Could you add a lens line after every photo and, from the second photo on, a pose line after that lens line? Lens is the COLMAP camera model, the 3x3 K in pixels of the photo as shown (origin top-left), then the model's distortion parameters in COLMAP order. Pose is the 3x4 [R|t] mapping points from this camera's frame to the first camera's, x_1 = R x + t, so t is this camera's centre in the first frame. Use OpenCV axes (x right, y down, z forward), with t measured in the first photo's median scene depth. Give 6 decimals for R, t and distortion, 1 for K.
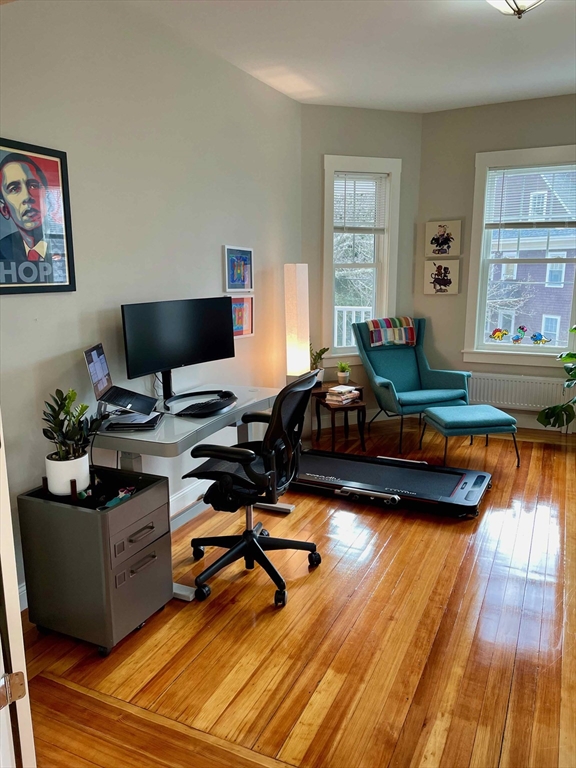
lens RADIAL K [[574.1, 0, 285.2], [0, 574.1, 378.6], [0, 0, 1]] dist [0.088707, -0.104707]
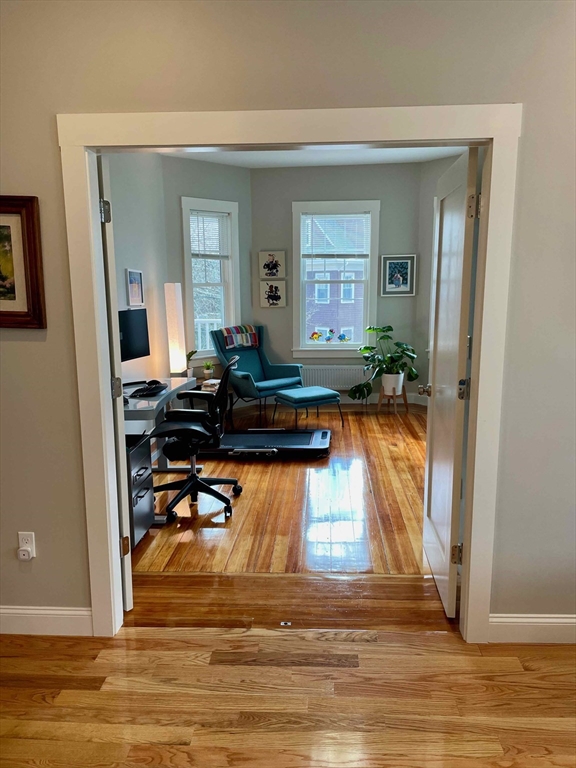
lens RADIAL K [[574.1, 0, 284.3], [0, 574.1, 381.8], [0, 0, 1]] dist [0.088707, -0.104707]
pose [[0.930000, -0.064091, 0.361929, -0.217649], [0.073182, 0.997253, -0.011452, 0.045056], [-0.360201, 0.037137, 0.932135, -0.242630]]
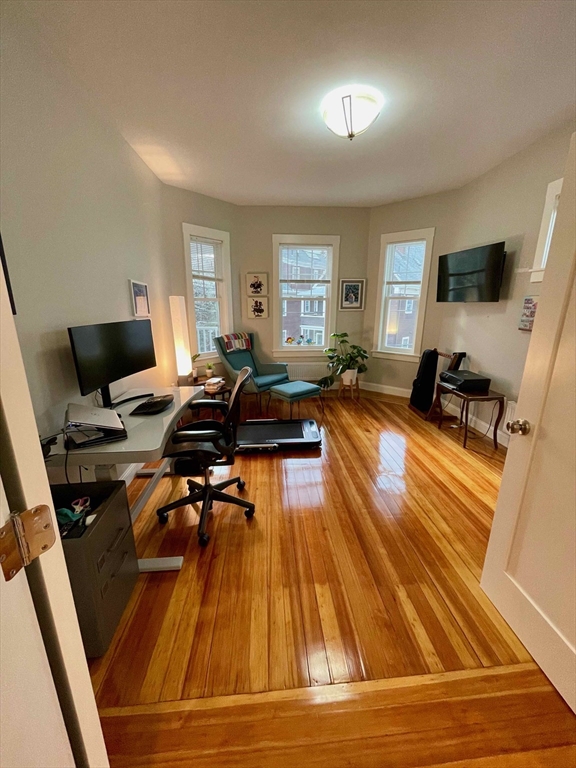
lens RADIAL K [[311.9, 0, 288.0], [0, 311.9, 383.4], [0, 0, 1]] dist [0.004773, 0.000700]
pose [[0.867070, -0.114070, 0.484952, -0.138047], [0.088138, 0.993202, 0.076033, -0.020540], [-0.490329, -0.023183, 0.871229, 0.185331]]
